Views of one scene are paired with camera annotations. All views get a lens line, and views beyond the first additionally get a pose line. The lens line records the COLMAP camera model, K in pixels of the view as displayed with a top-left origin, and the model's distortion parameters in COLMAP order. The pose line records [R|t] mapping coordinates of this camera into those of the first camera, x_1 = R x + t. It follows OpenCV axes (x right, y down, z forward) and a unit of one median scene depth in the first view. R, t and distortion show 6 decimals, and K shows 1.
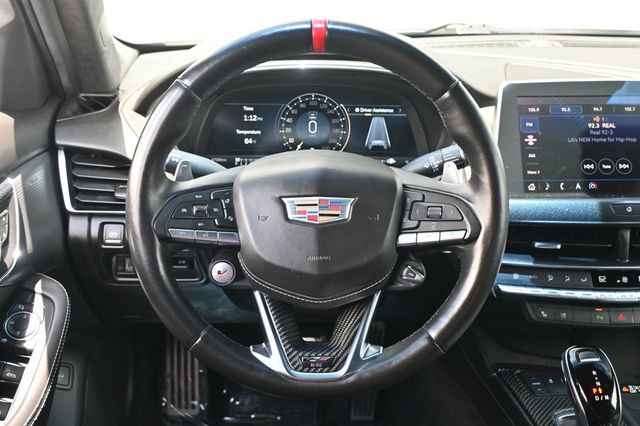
lens RADIAL K [[759.8, 0, 320.0], [0, 759.8, 213.0], [0, 0, 1]] dist [0.025645, 0.020498]
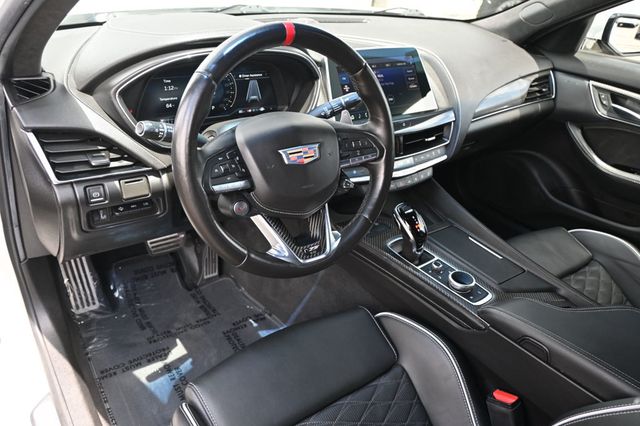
lens RADIAL K [[490.4, 0, 320.0], [0, 490.4, 213.0], [0, 0, 1]] dist [-0.002662, -0.000741]
pose [[0.831437, -0.214079, 0.512722, -0.360411], [0.109695, 0.967876, 0.226238, -0.078841], [-0.544684, -0.131860, 0.828211, 0.116116]]
